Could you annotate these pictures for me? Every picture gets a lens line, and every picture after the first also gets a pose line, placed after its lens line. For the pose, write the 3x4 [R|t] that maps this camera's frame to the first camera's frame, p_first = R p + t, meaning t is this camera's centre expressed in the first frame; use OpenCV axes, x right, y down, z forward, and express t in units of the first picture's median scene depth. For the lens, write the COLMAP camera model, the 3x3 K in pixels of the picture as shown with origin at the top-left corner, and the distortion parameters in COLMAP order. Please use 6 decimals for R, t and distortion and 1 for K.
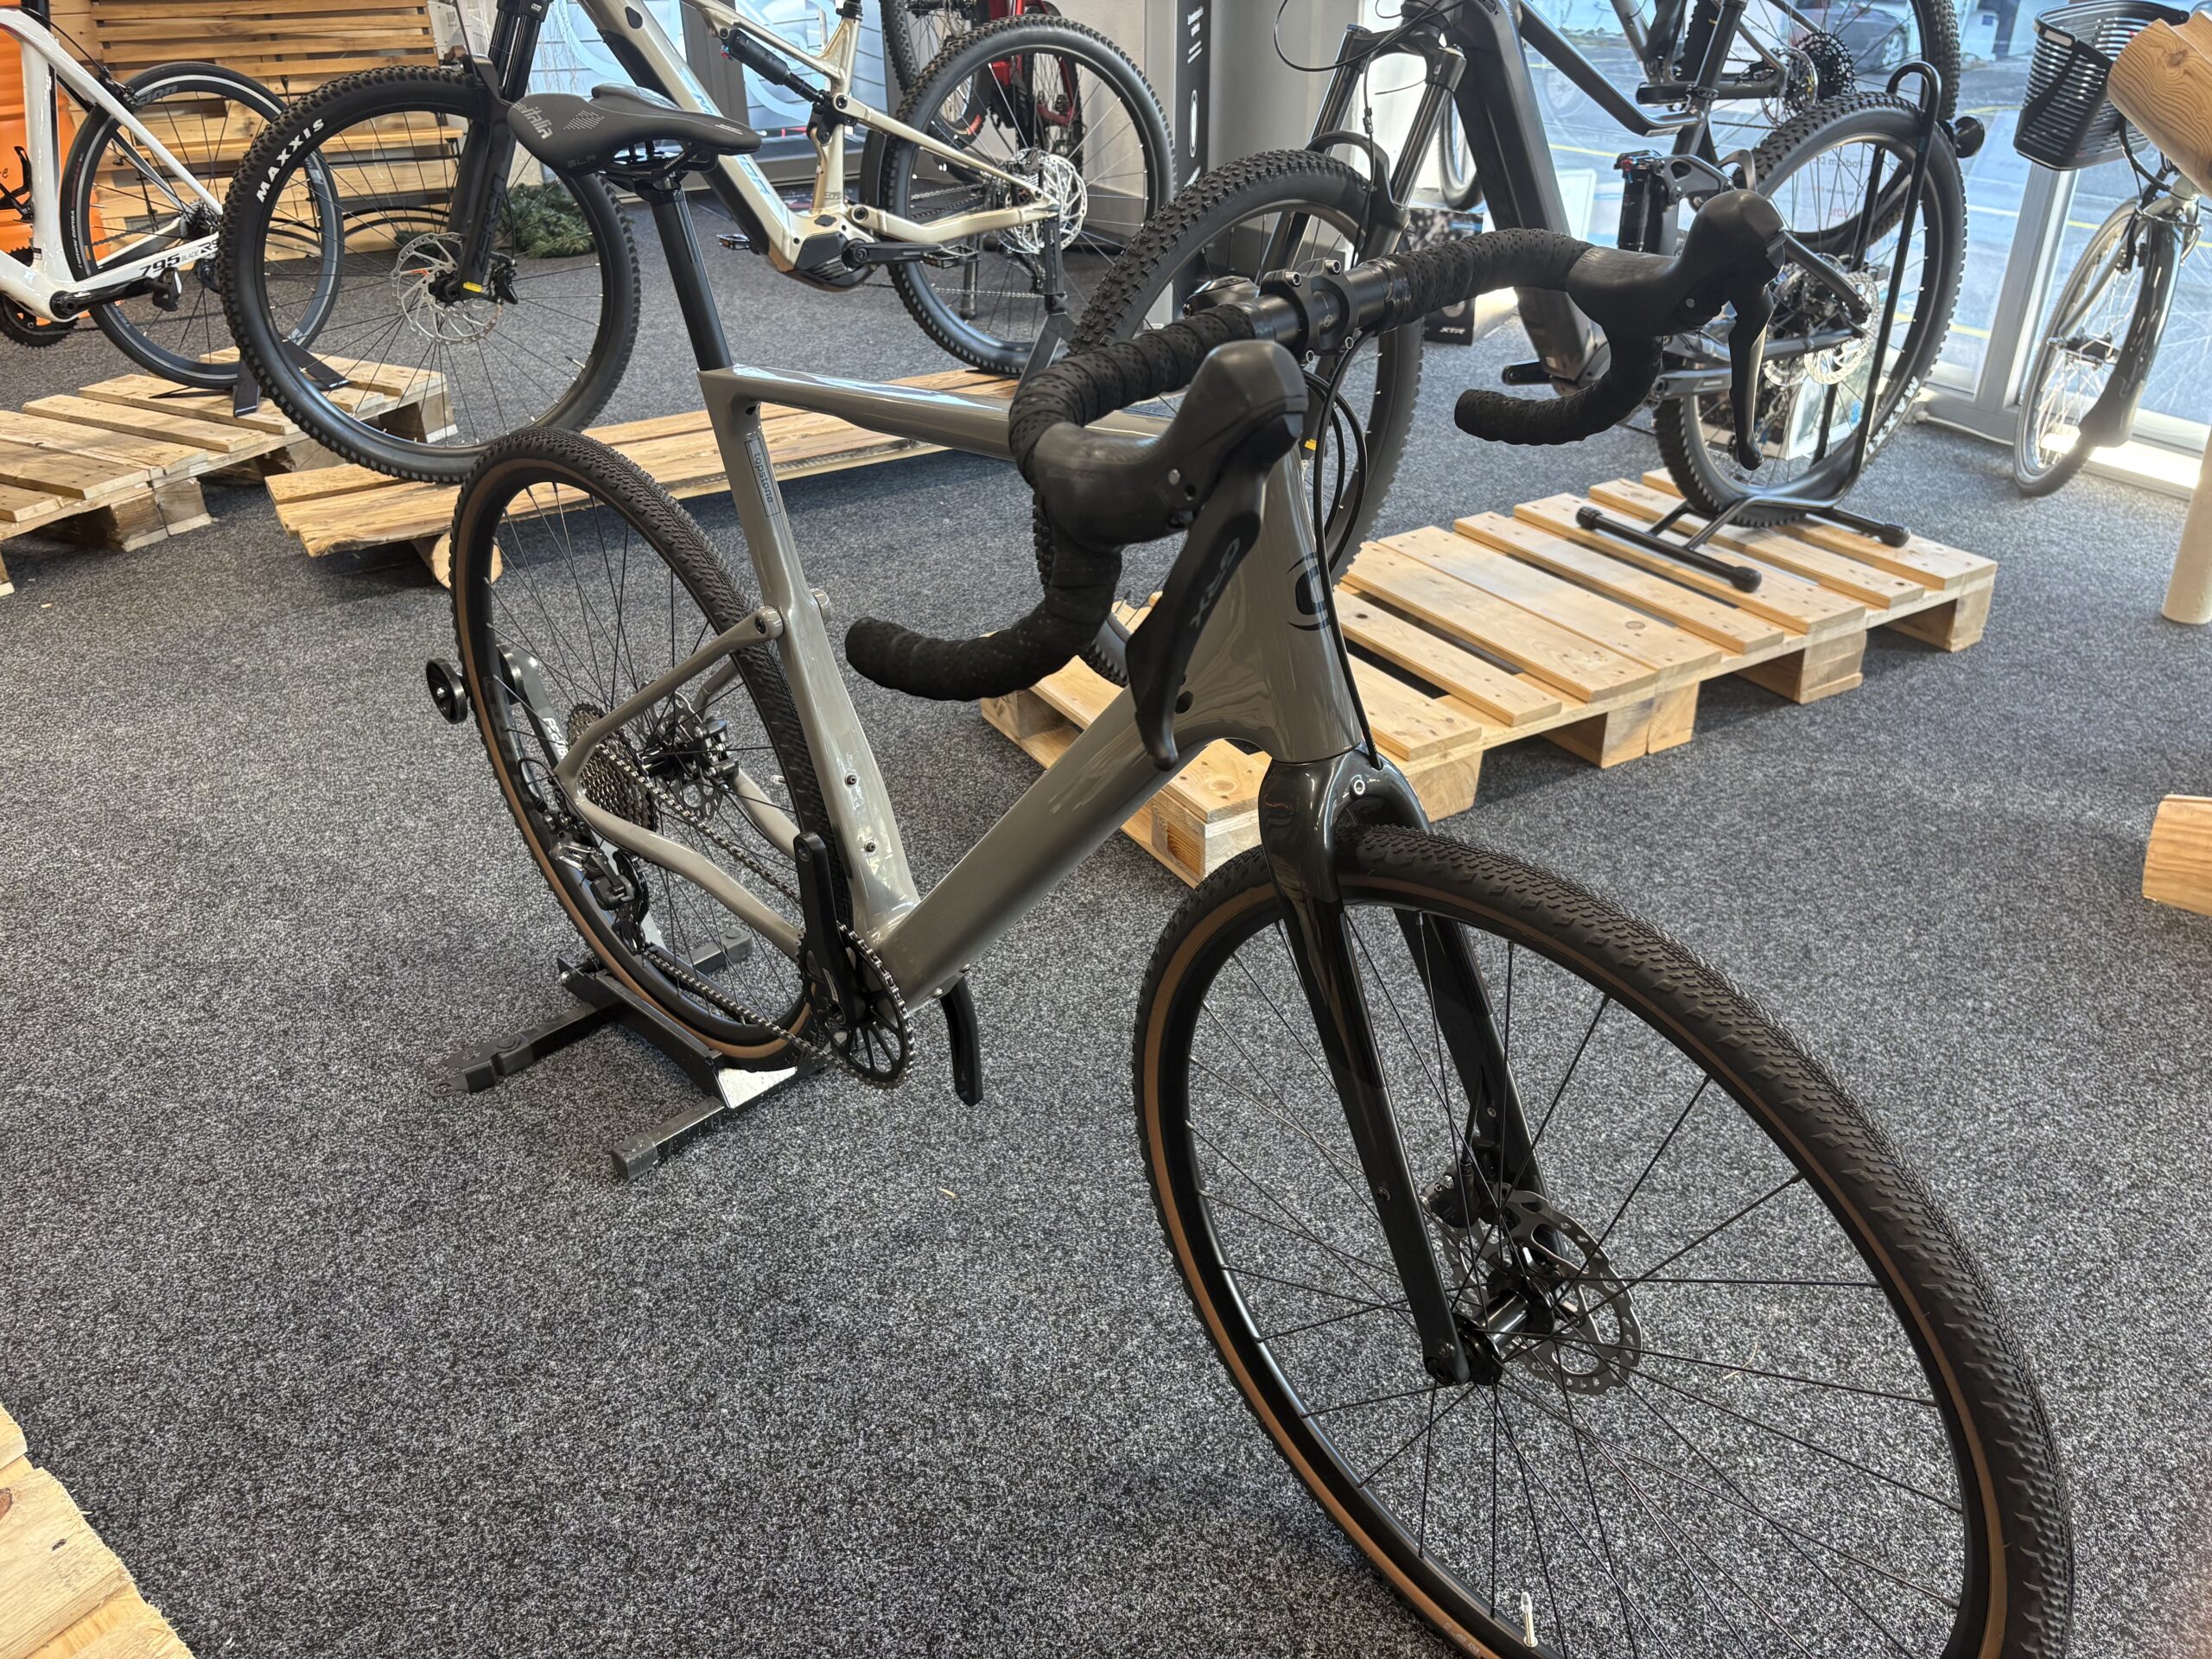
lens RADIAL K [[1655.4, 0, 1106.0], [0, 1655.4, 829.5], [0, 0, 1]] dist [0.012417, -0.008634]
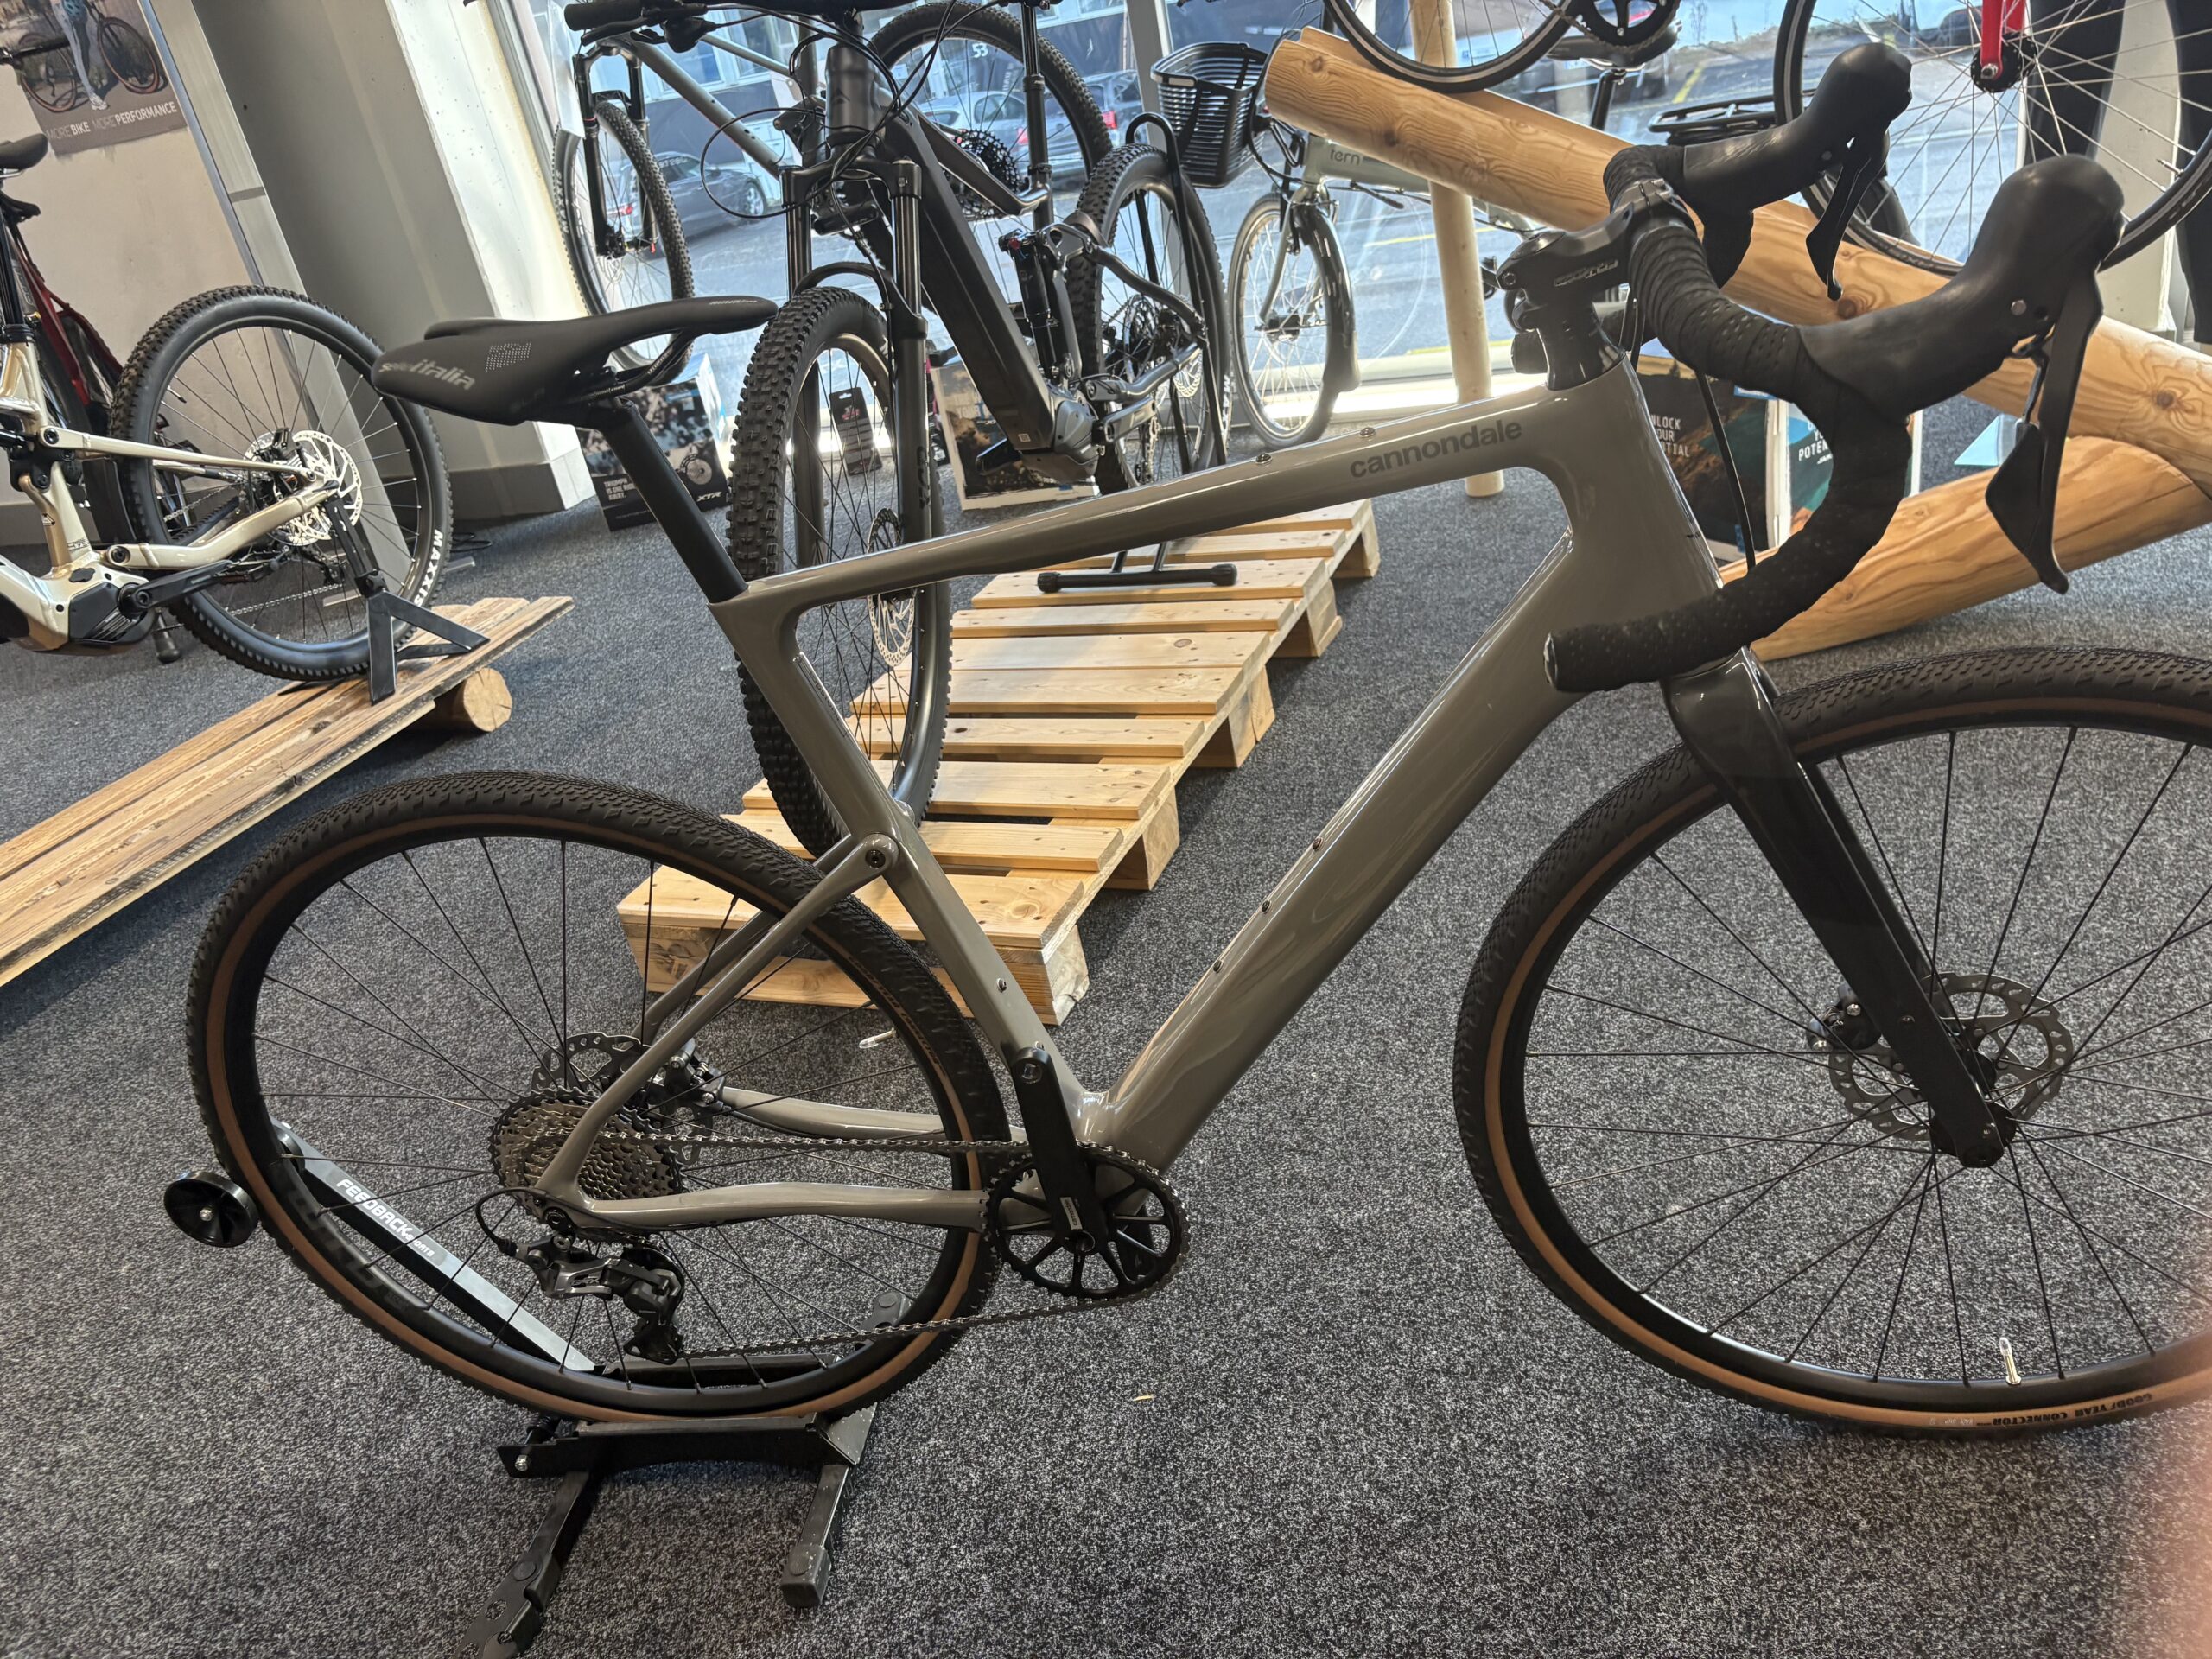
lens RADIAL K [[1672.4, 0, 1109.4], [0, 1672.4, 842.6], [0, 0, 1]] dist [0.015882, 0.009096]
pose [[0.795327, -0.400792, 0.454775, -0.240150], [0.442995, 0.896394, 0.015265, -0.042987], [-0.413776, 0.189322, 0.890476, 0.084923]]
